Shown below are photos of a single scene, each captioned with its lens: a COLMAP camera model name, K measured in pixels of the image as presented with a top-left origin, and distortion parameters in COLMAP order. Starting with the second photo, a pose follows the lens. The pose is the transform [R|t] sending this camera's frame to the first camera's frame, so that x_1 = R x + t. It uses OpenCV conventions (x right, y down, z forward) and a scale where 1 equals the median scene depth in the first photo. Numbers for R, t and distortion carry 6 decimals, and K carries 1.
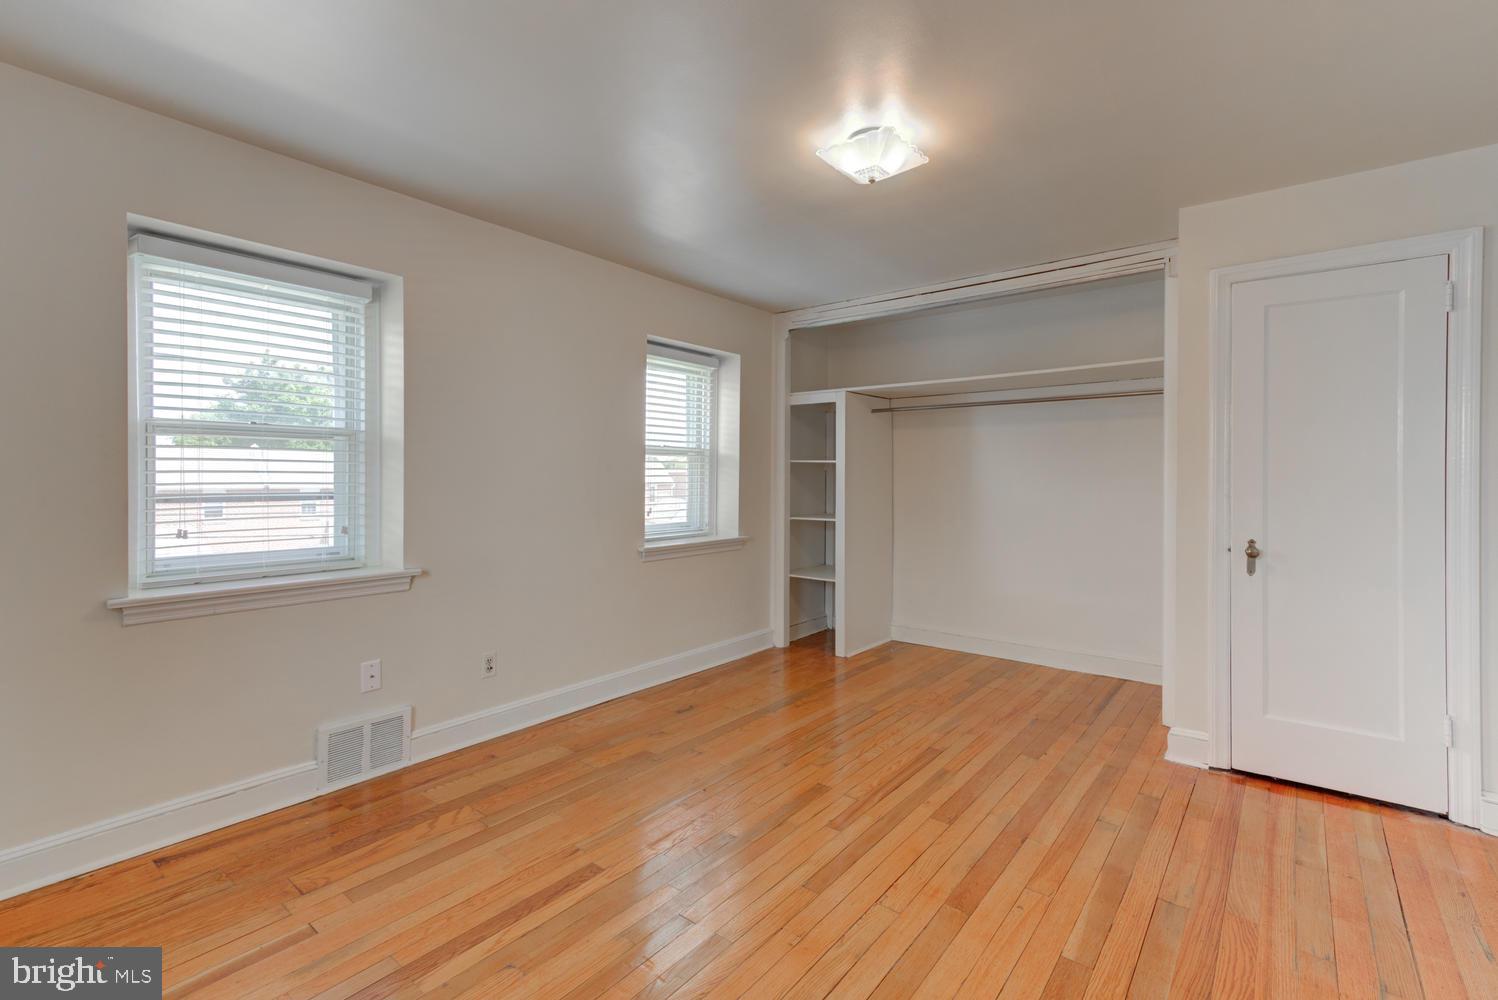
lens RADIAL K [[681.5, 0, 745.7], [0, 681.5, 484.6], [0, 0, 1]] dist [0.019052, 0.000189]
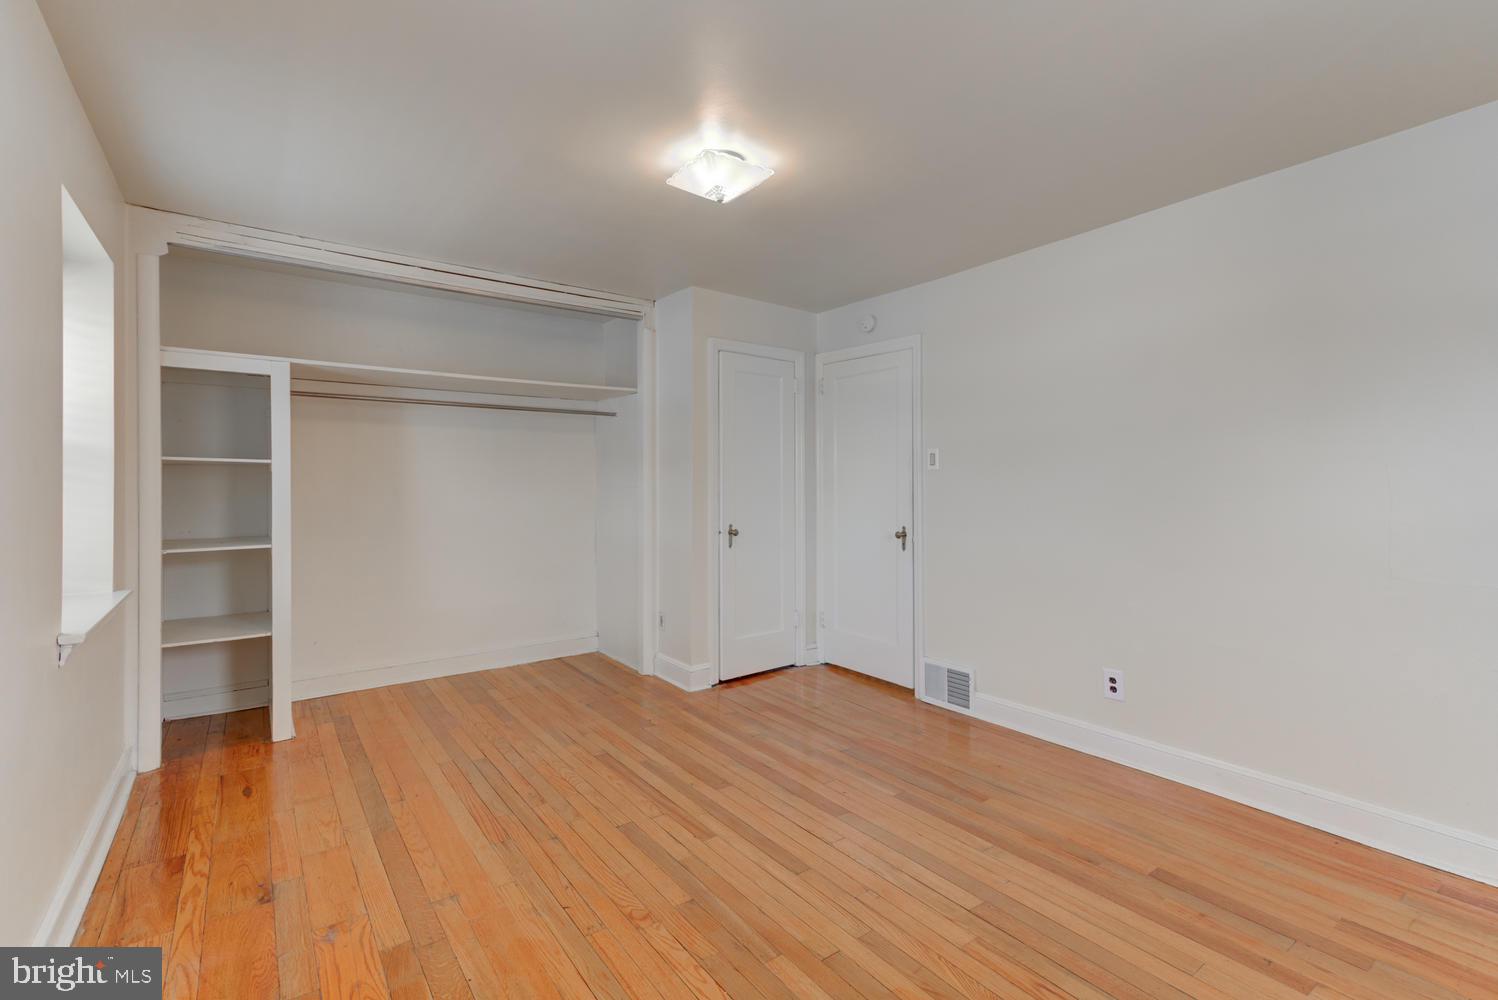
lens RADIAL K [[681.5, 0, 745.7], [0, 681.5, 484.6], [0, 0, 1]] dist [0.019052, 0.000189]
pose [[0.250544, -0.006841, 0.968081, -0.661398], [0.011860, 0.999922, 0.003997, -0.011251], [-0.968032, 0.010480, 0.250606, 0.561942]]
